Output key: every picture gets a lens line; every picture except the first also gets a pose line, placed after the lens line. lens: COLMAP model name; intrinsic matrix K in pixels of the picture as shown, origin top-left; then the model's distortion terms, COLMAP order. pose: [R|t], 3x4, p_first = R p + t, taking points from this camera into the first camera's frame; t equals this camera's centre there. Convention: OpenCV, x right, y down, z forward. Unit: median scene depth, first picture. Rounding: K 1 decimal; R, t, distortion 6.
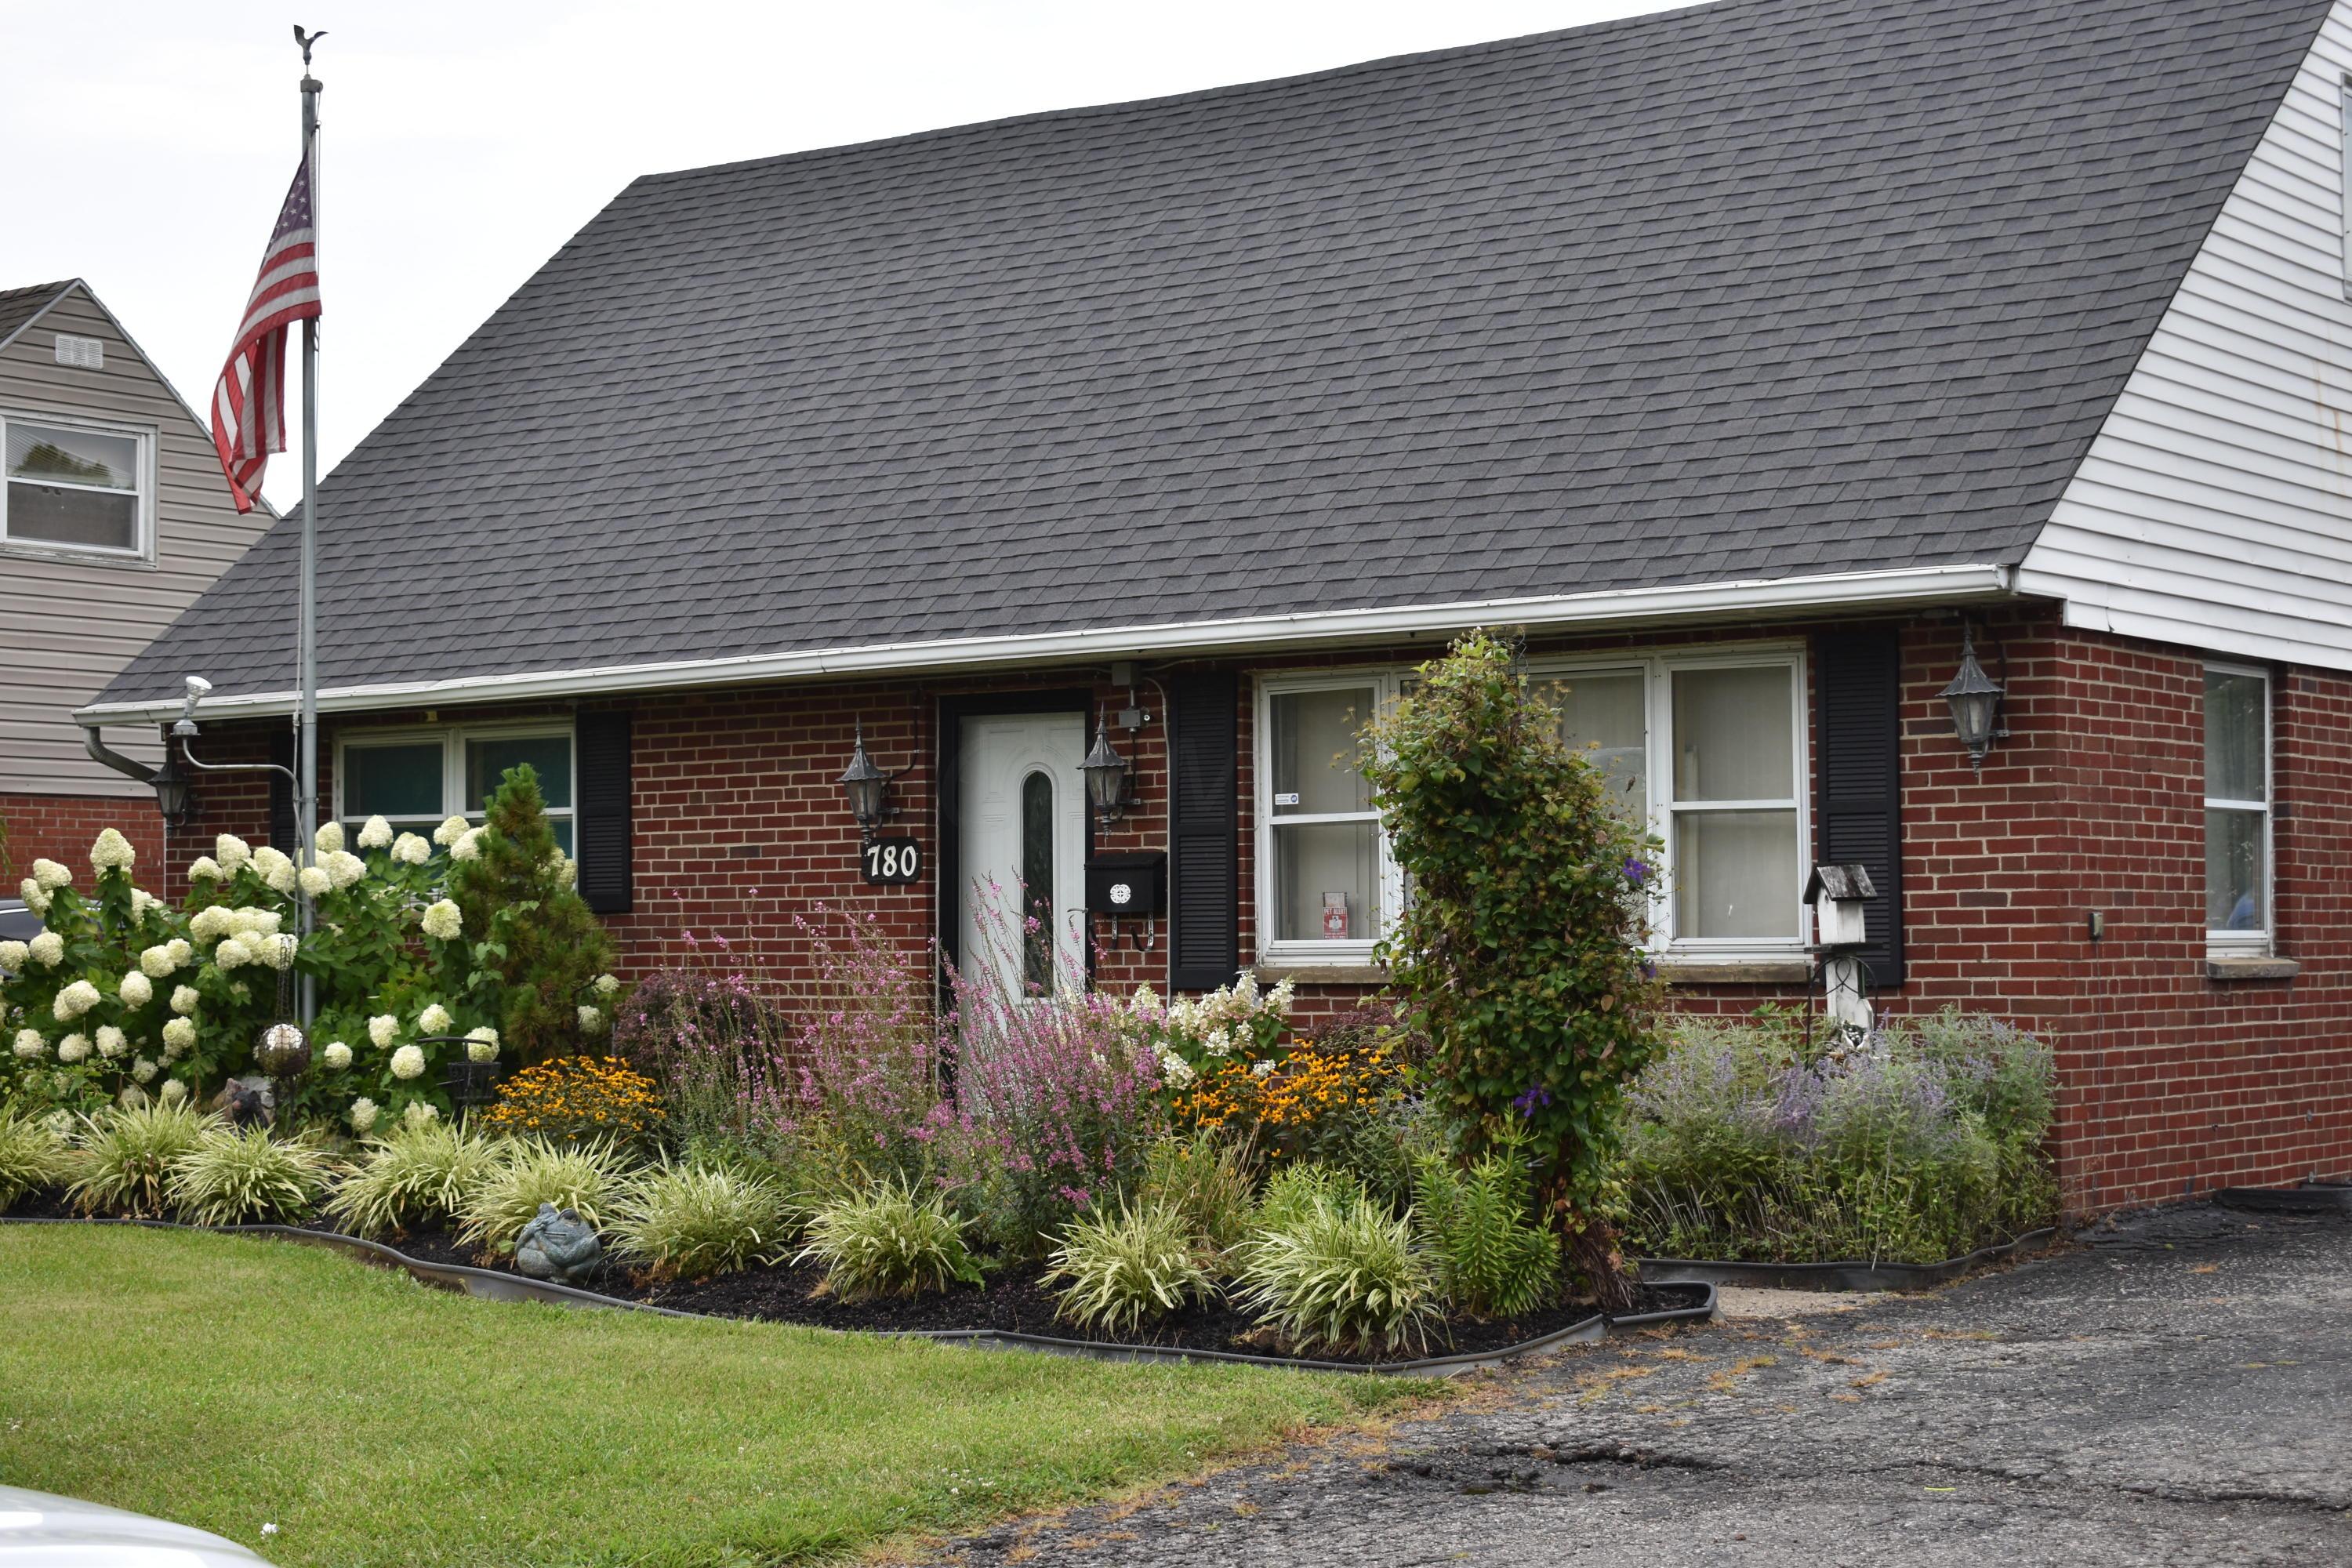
lens RADIAL K [[3898.1, 0, 1176.0], [0, 3898.1, 784.0], [0, 0, 1]] dist [-0.008676, 0.009133]
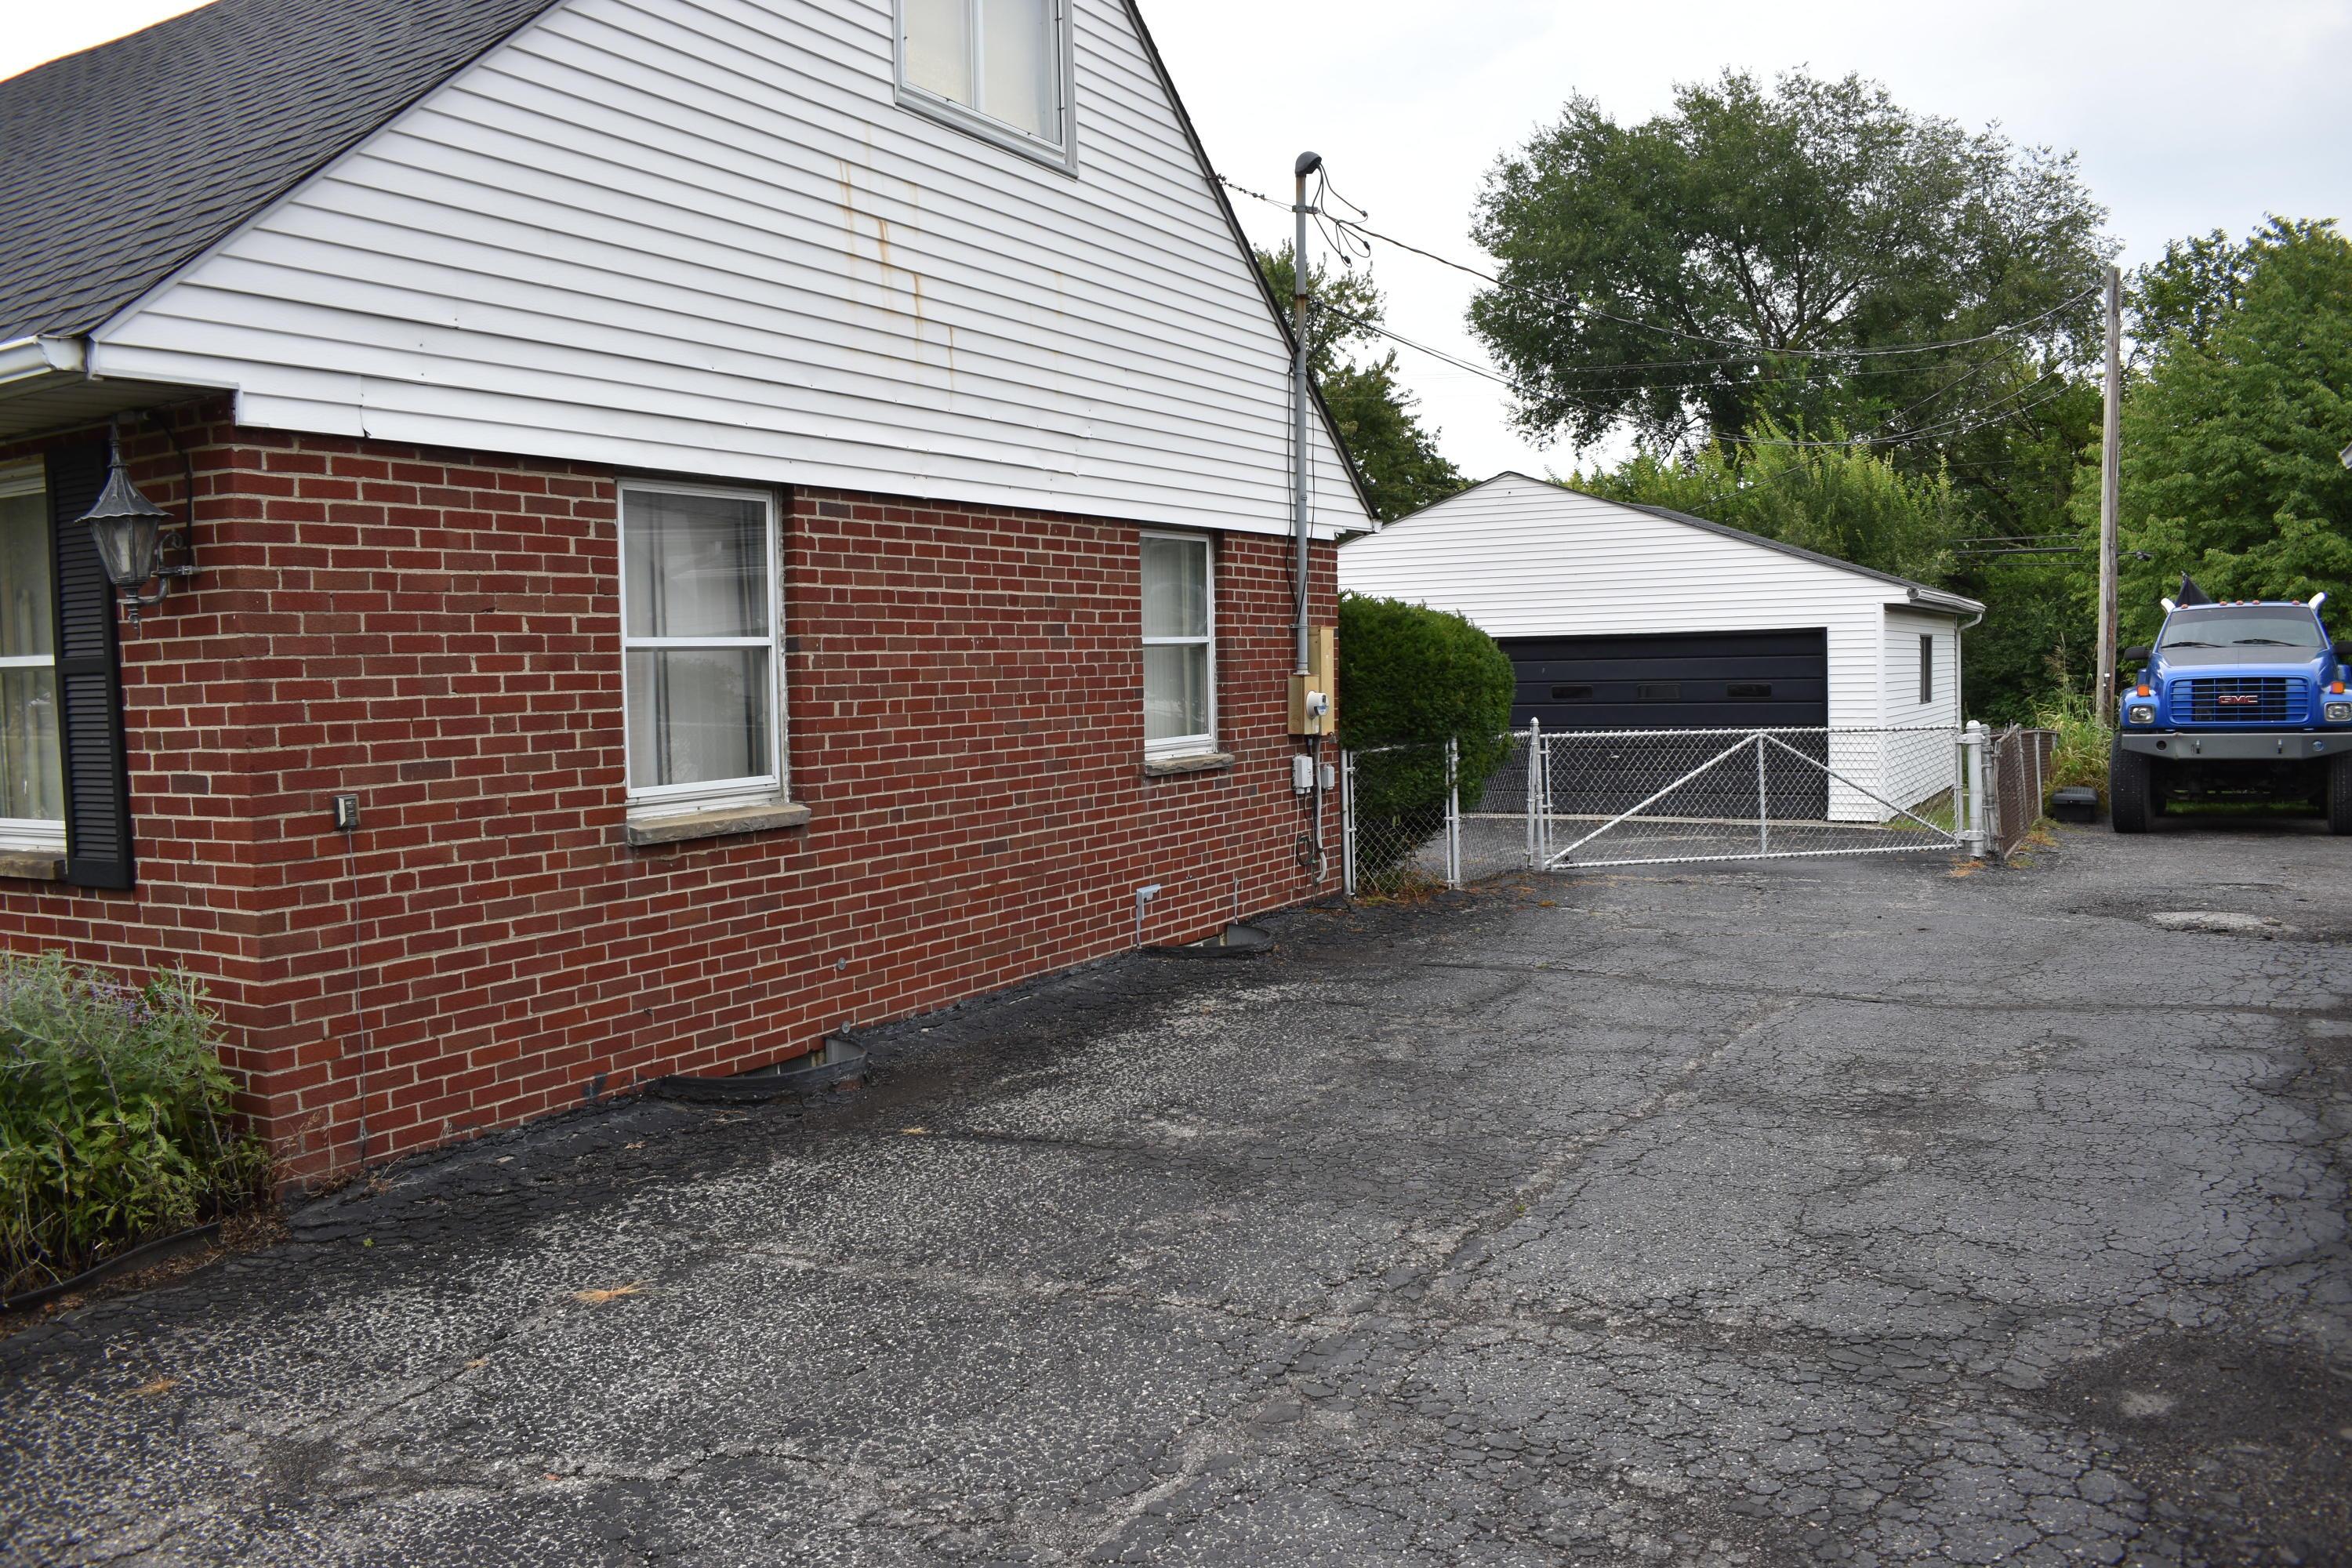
lens RADIAL K [[1809.1, 0, 1176.0], [0, 1809.1, 784.0], [0, 0, 1]] dist [-0.086683, 0.002368]
pose [[0.993212, -0.024693, 0.113667, 0.318658], [0.012423, 0.994136, 0.107419, -0.005173], [-0.115653, -0.105278, 0.987695, 0.550675]]
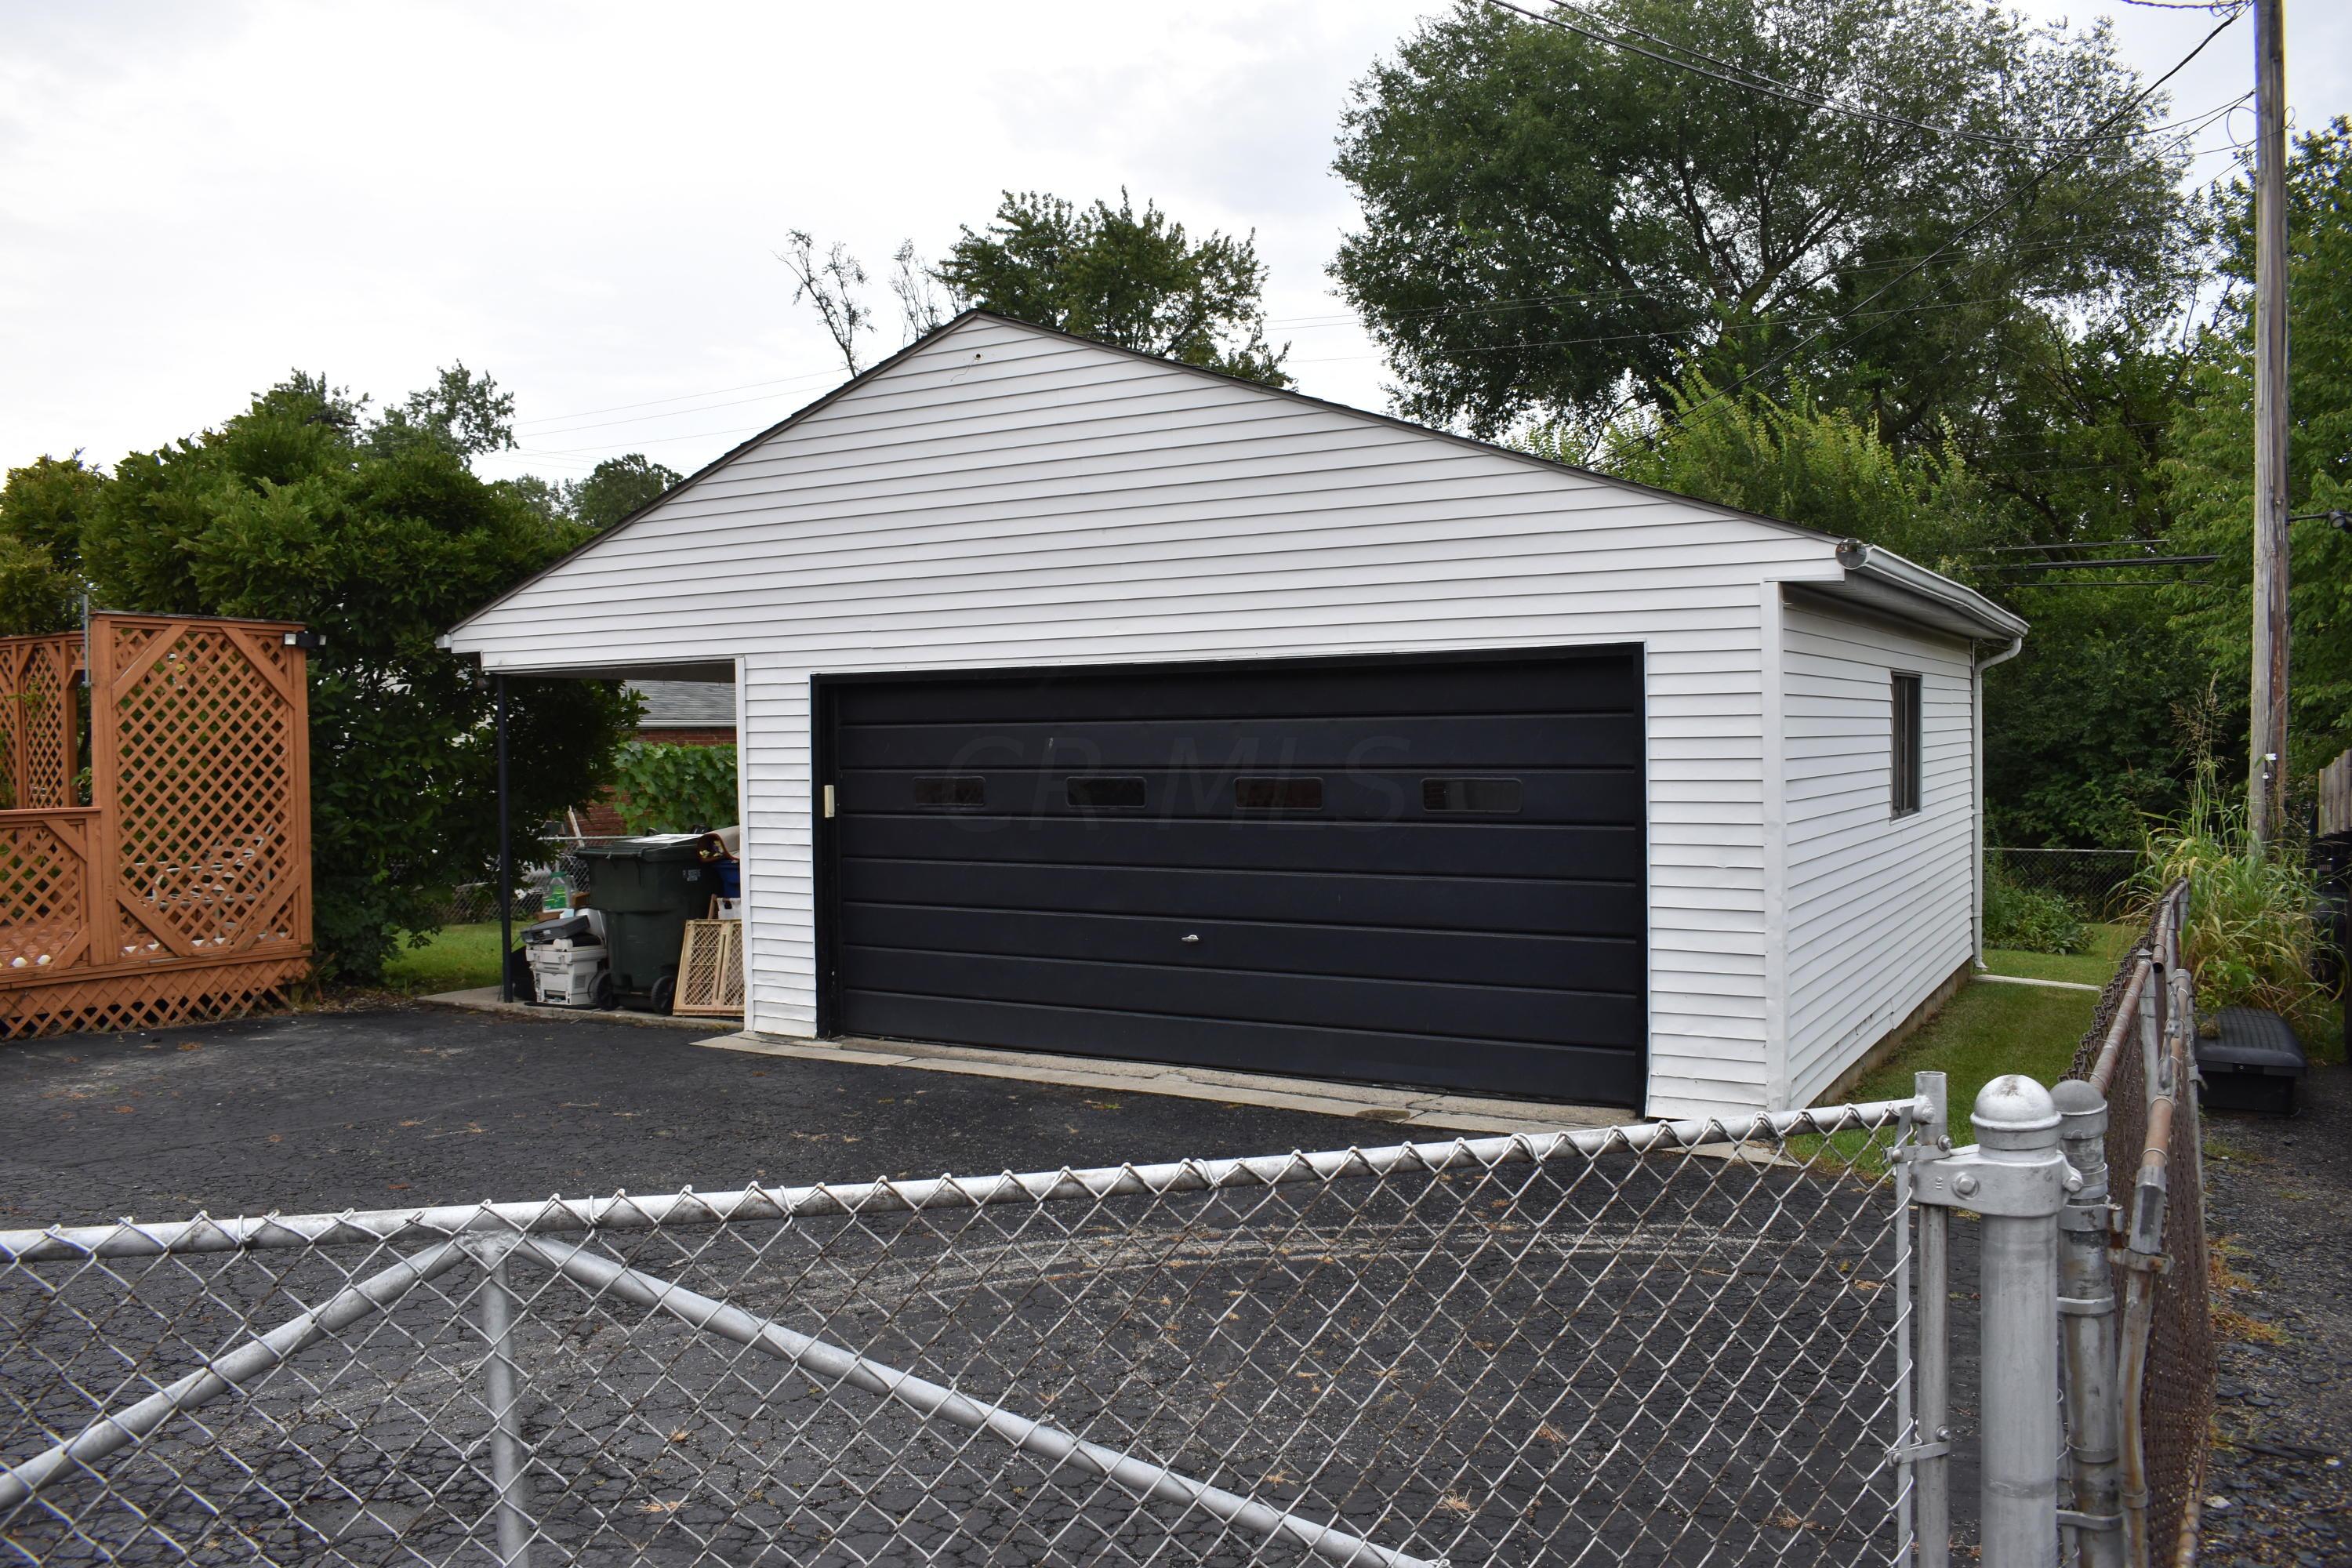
lens RADIAL K [[1804.3, 0, 1178.9], [0, 1804.3, 747.1], [0, 0, 1]] dist [-0.089346, -0.000767]
pose [[0.994878, -0.006469, 0.100879, 0.705181], [0.000848, 0.998449, 0.055659, 0.024674], [-0.101083, -0.055288, 0.993341, 1.202638]]
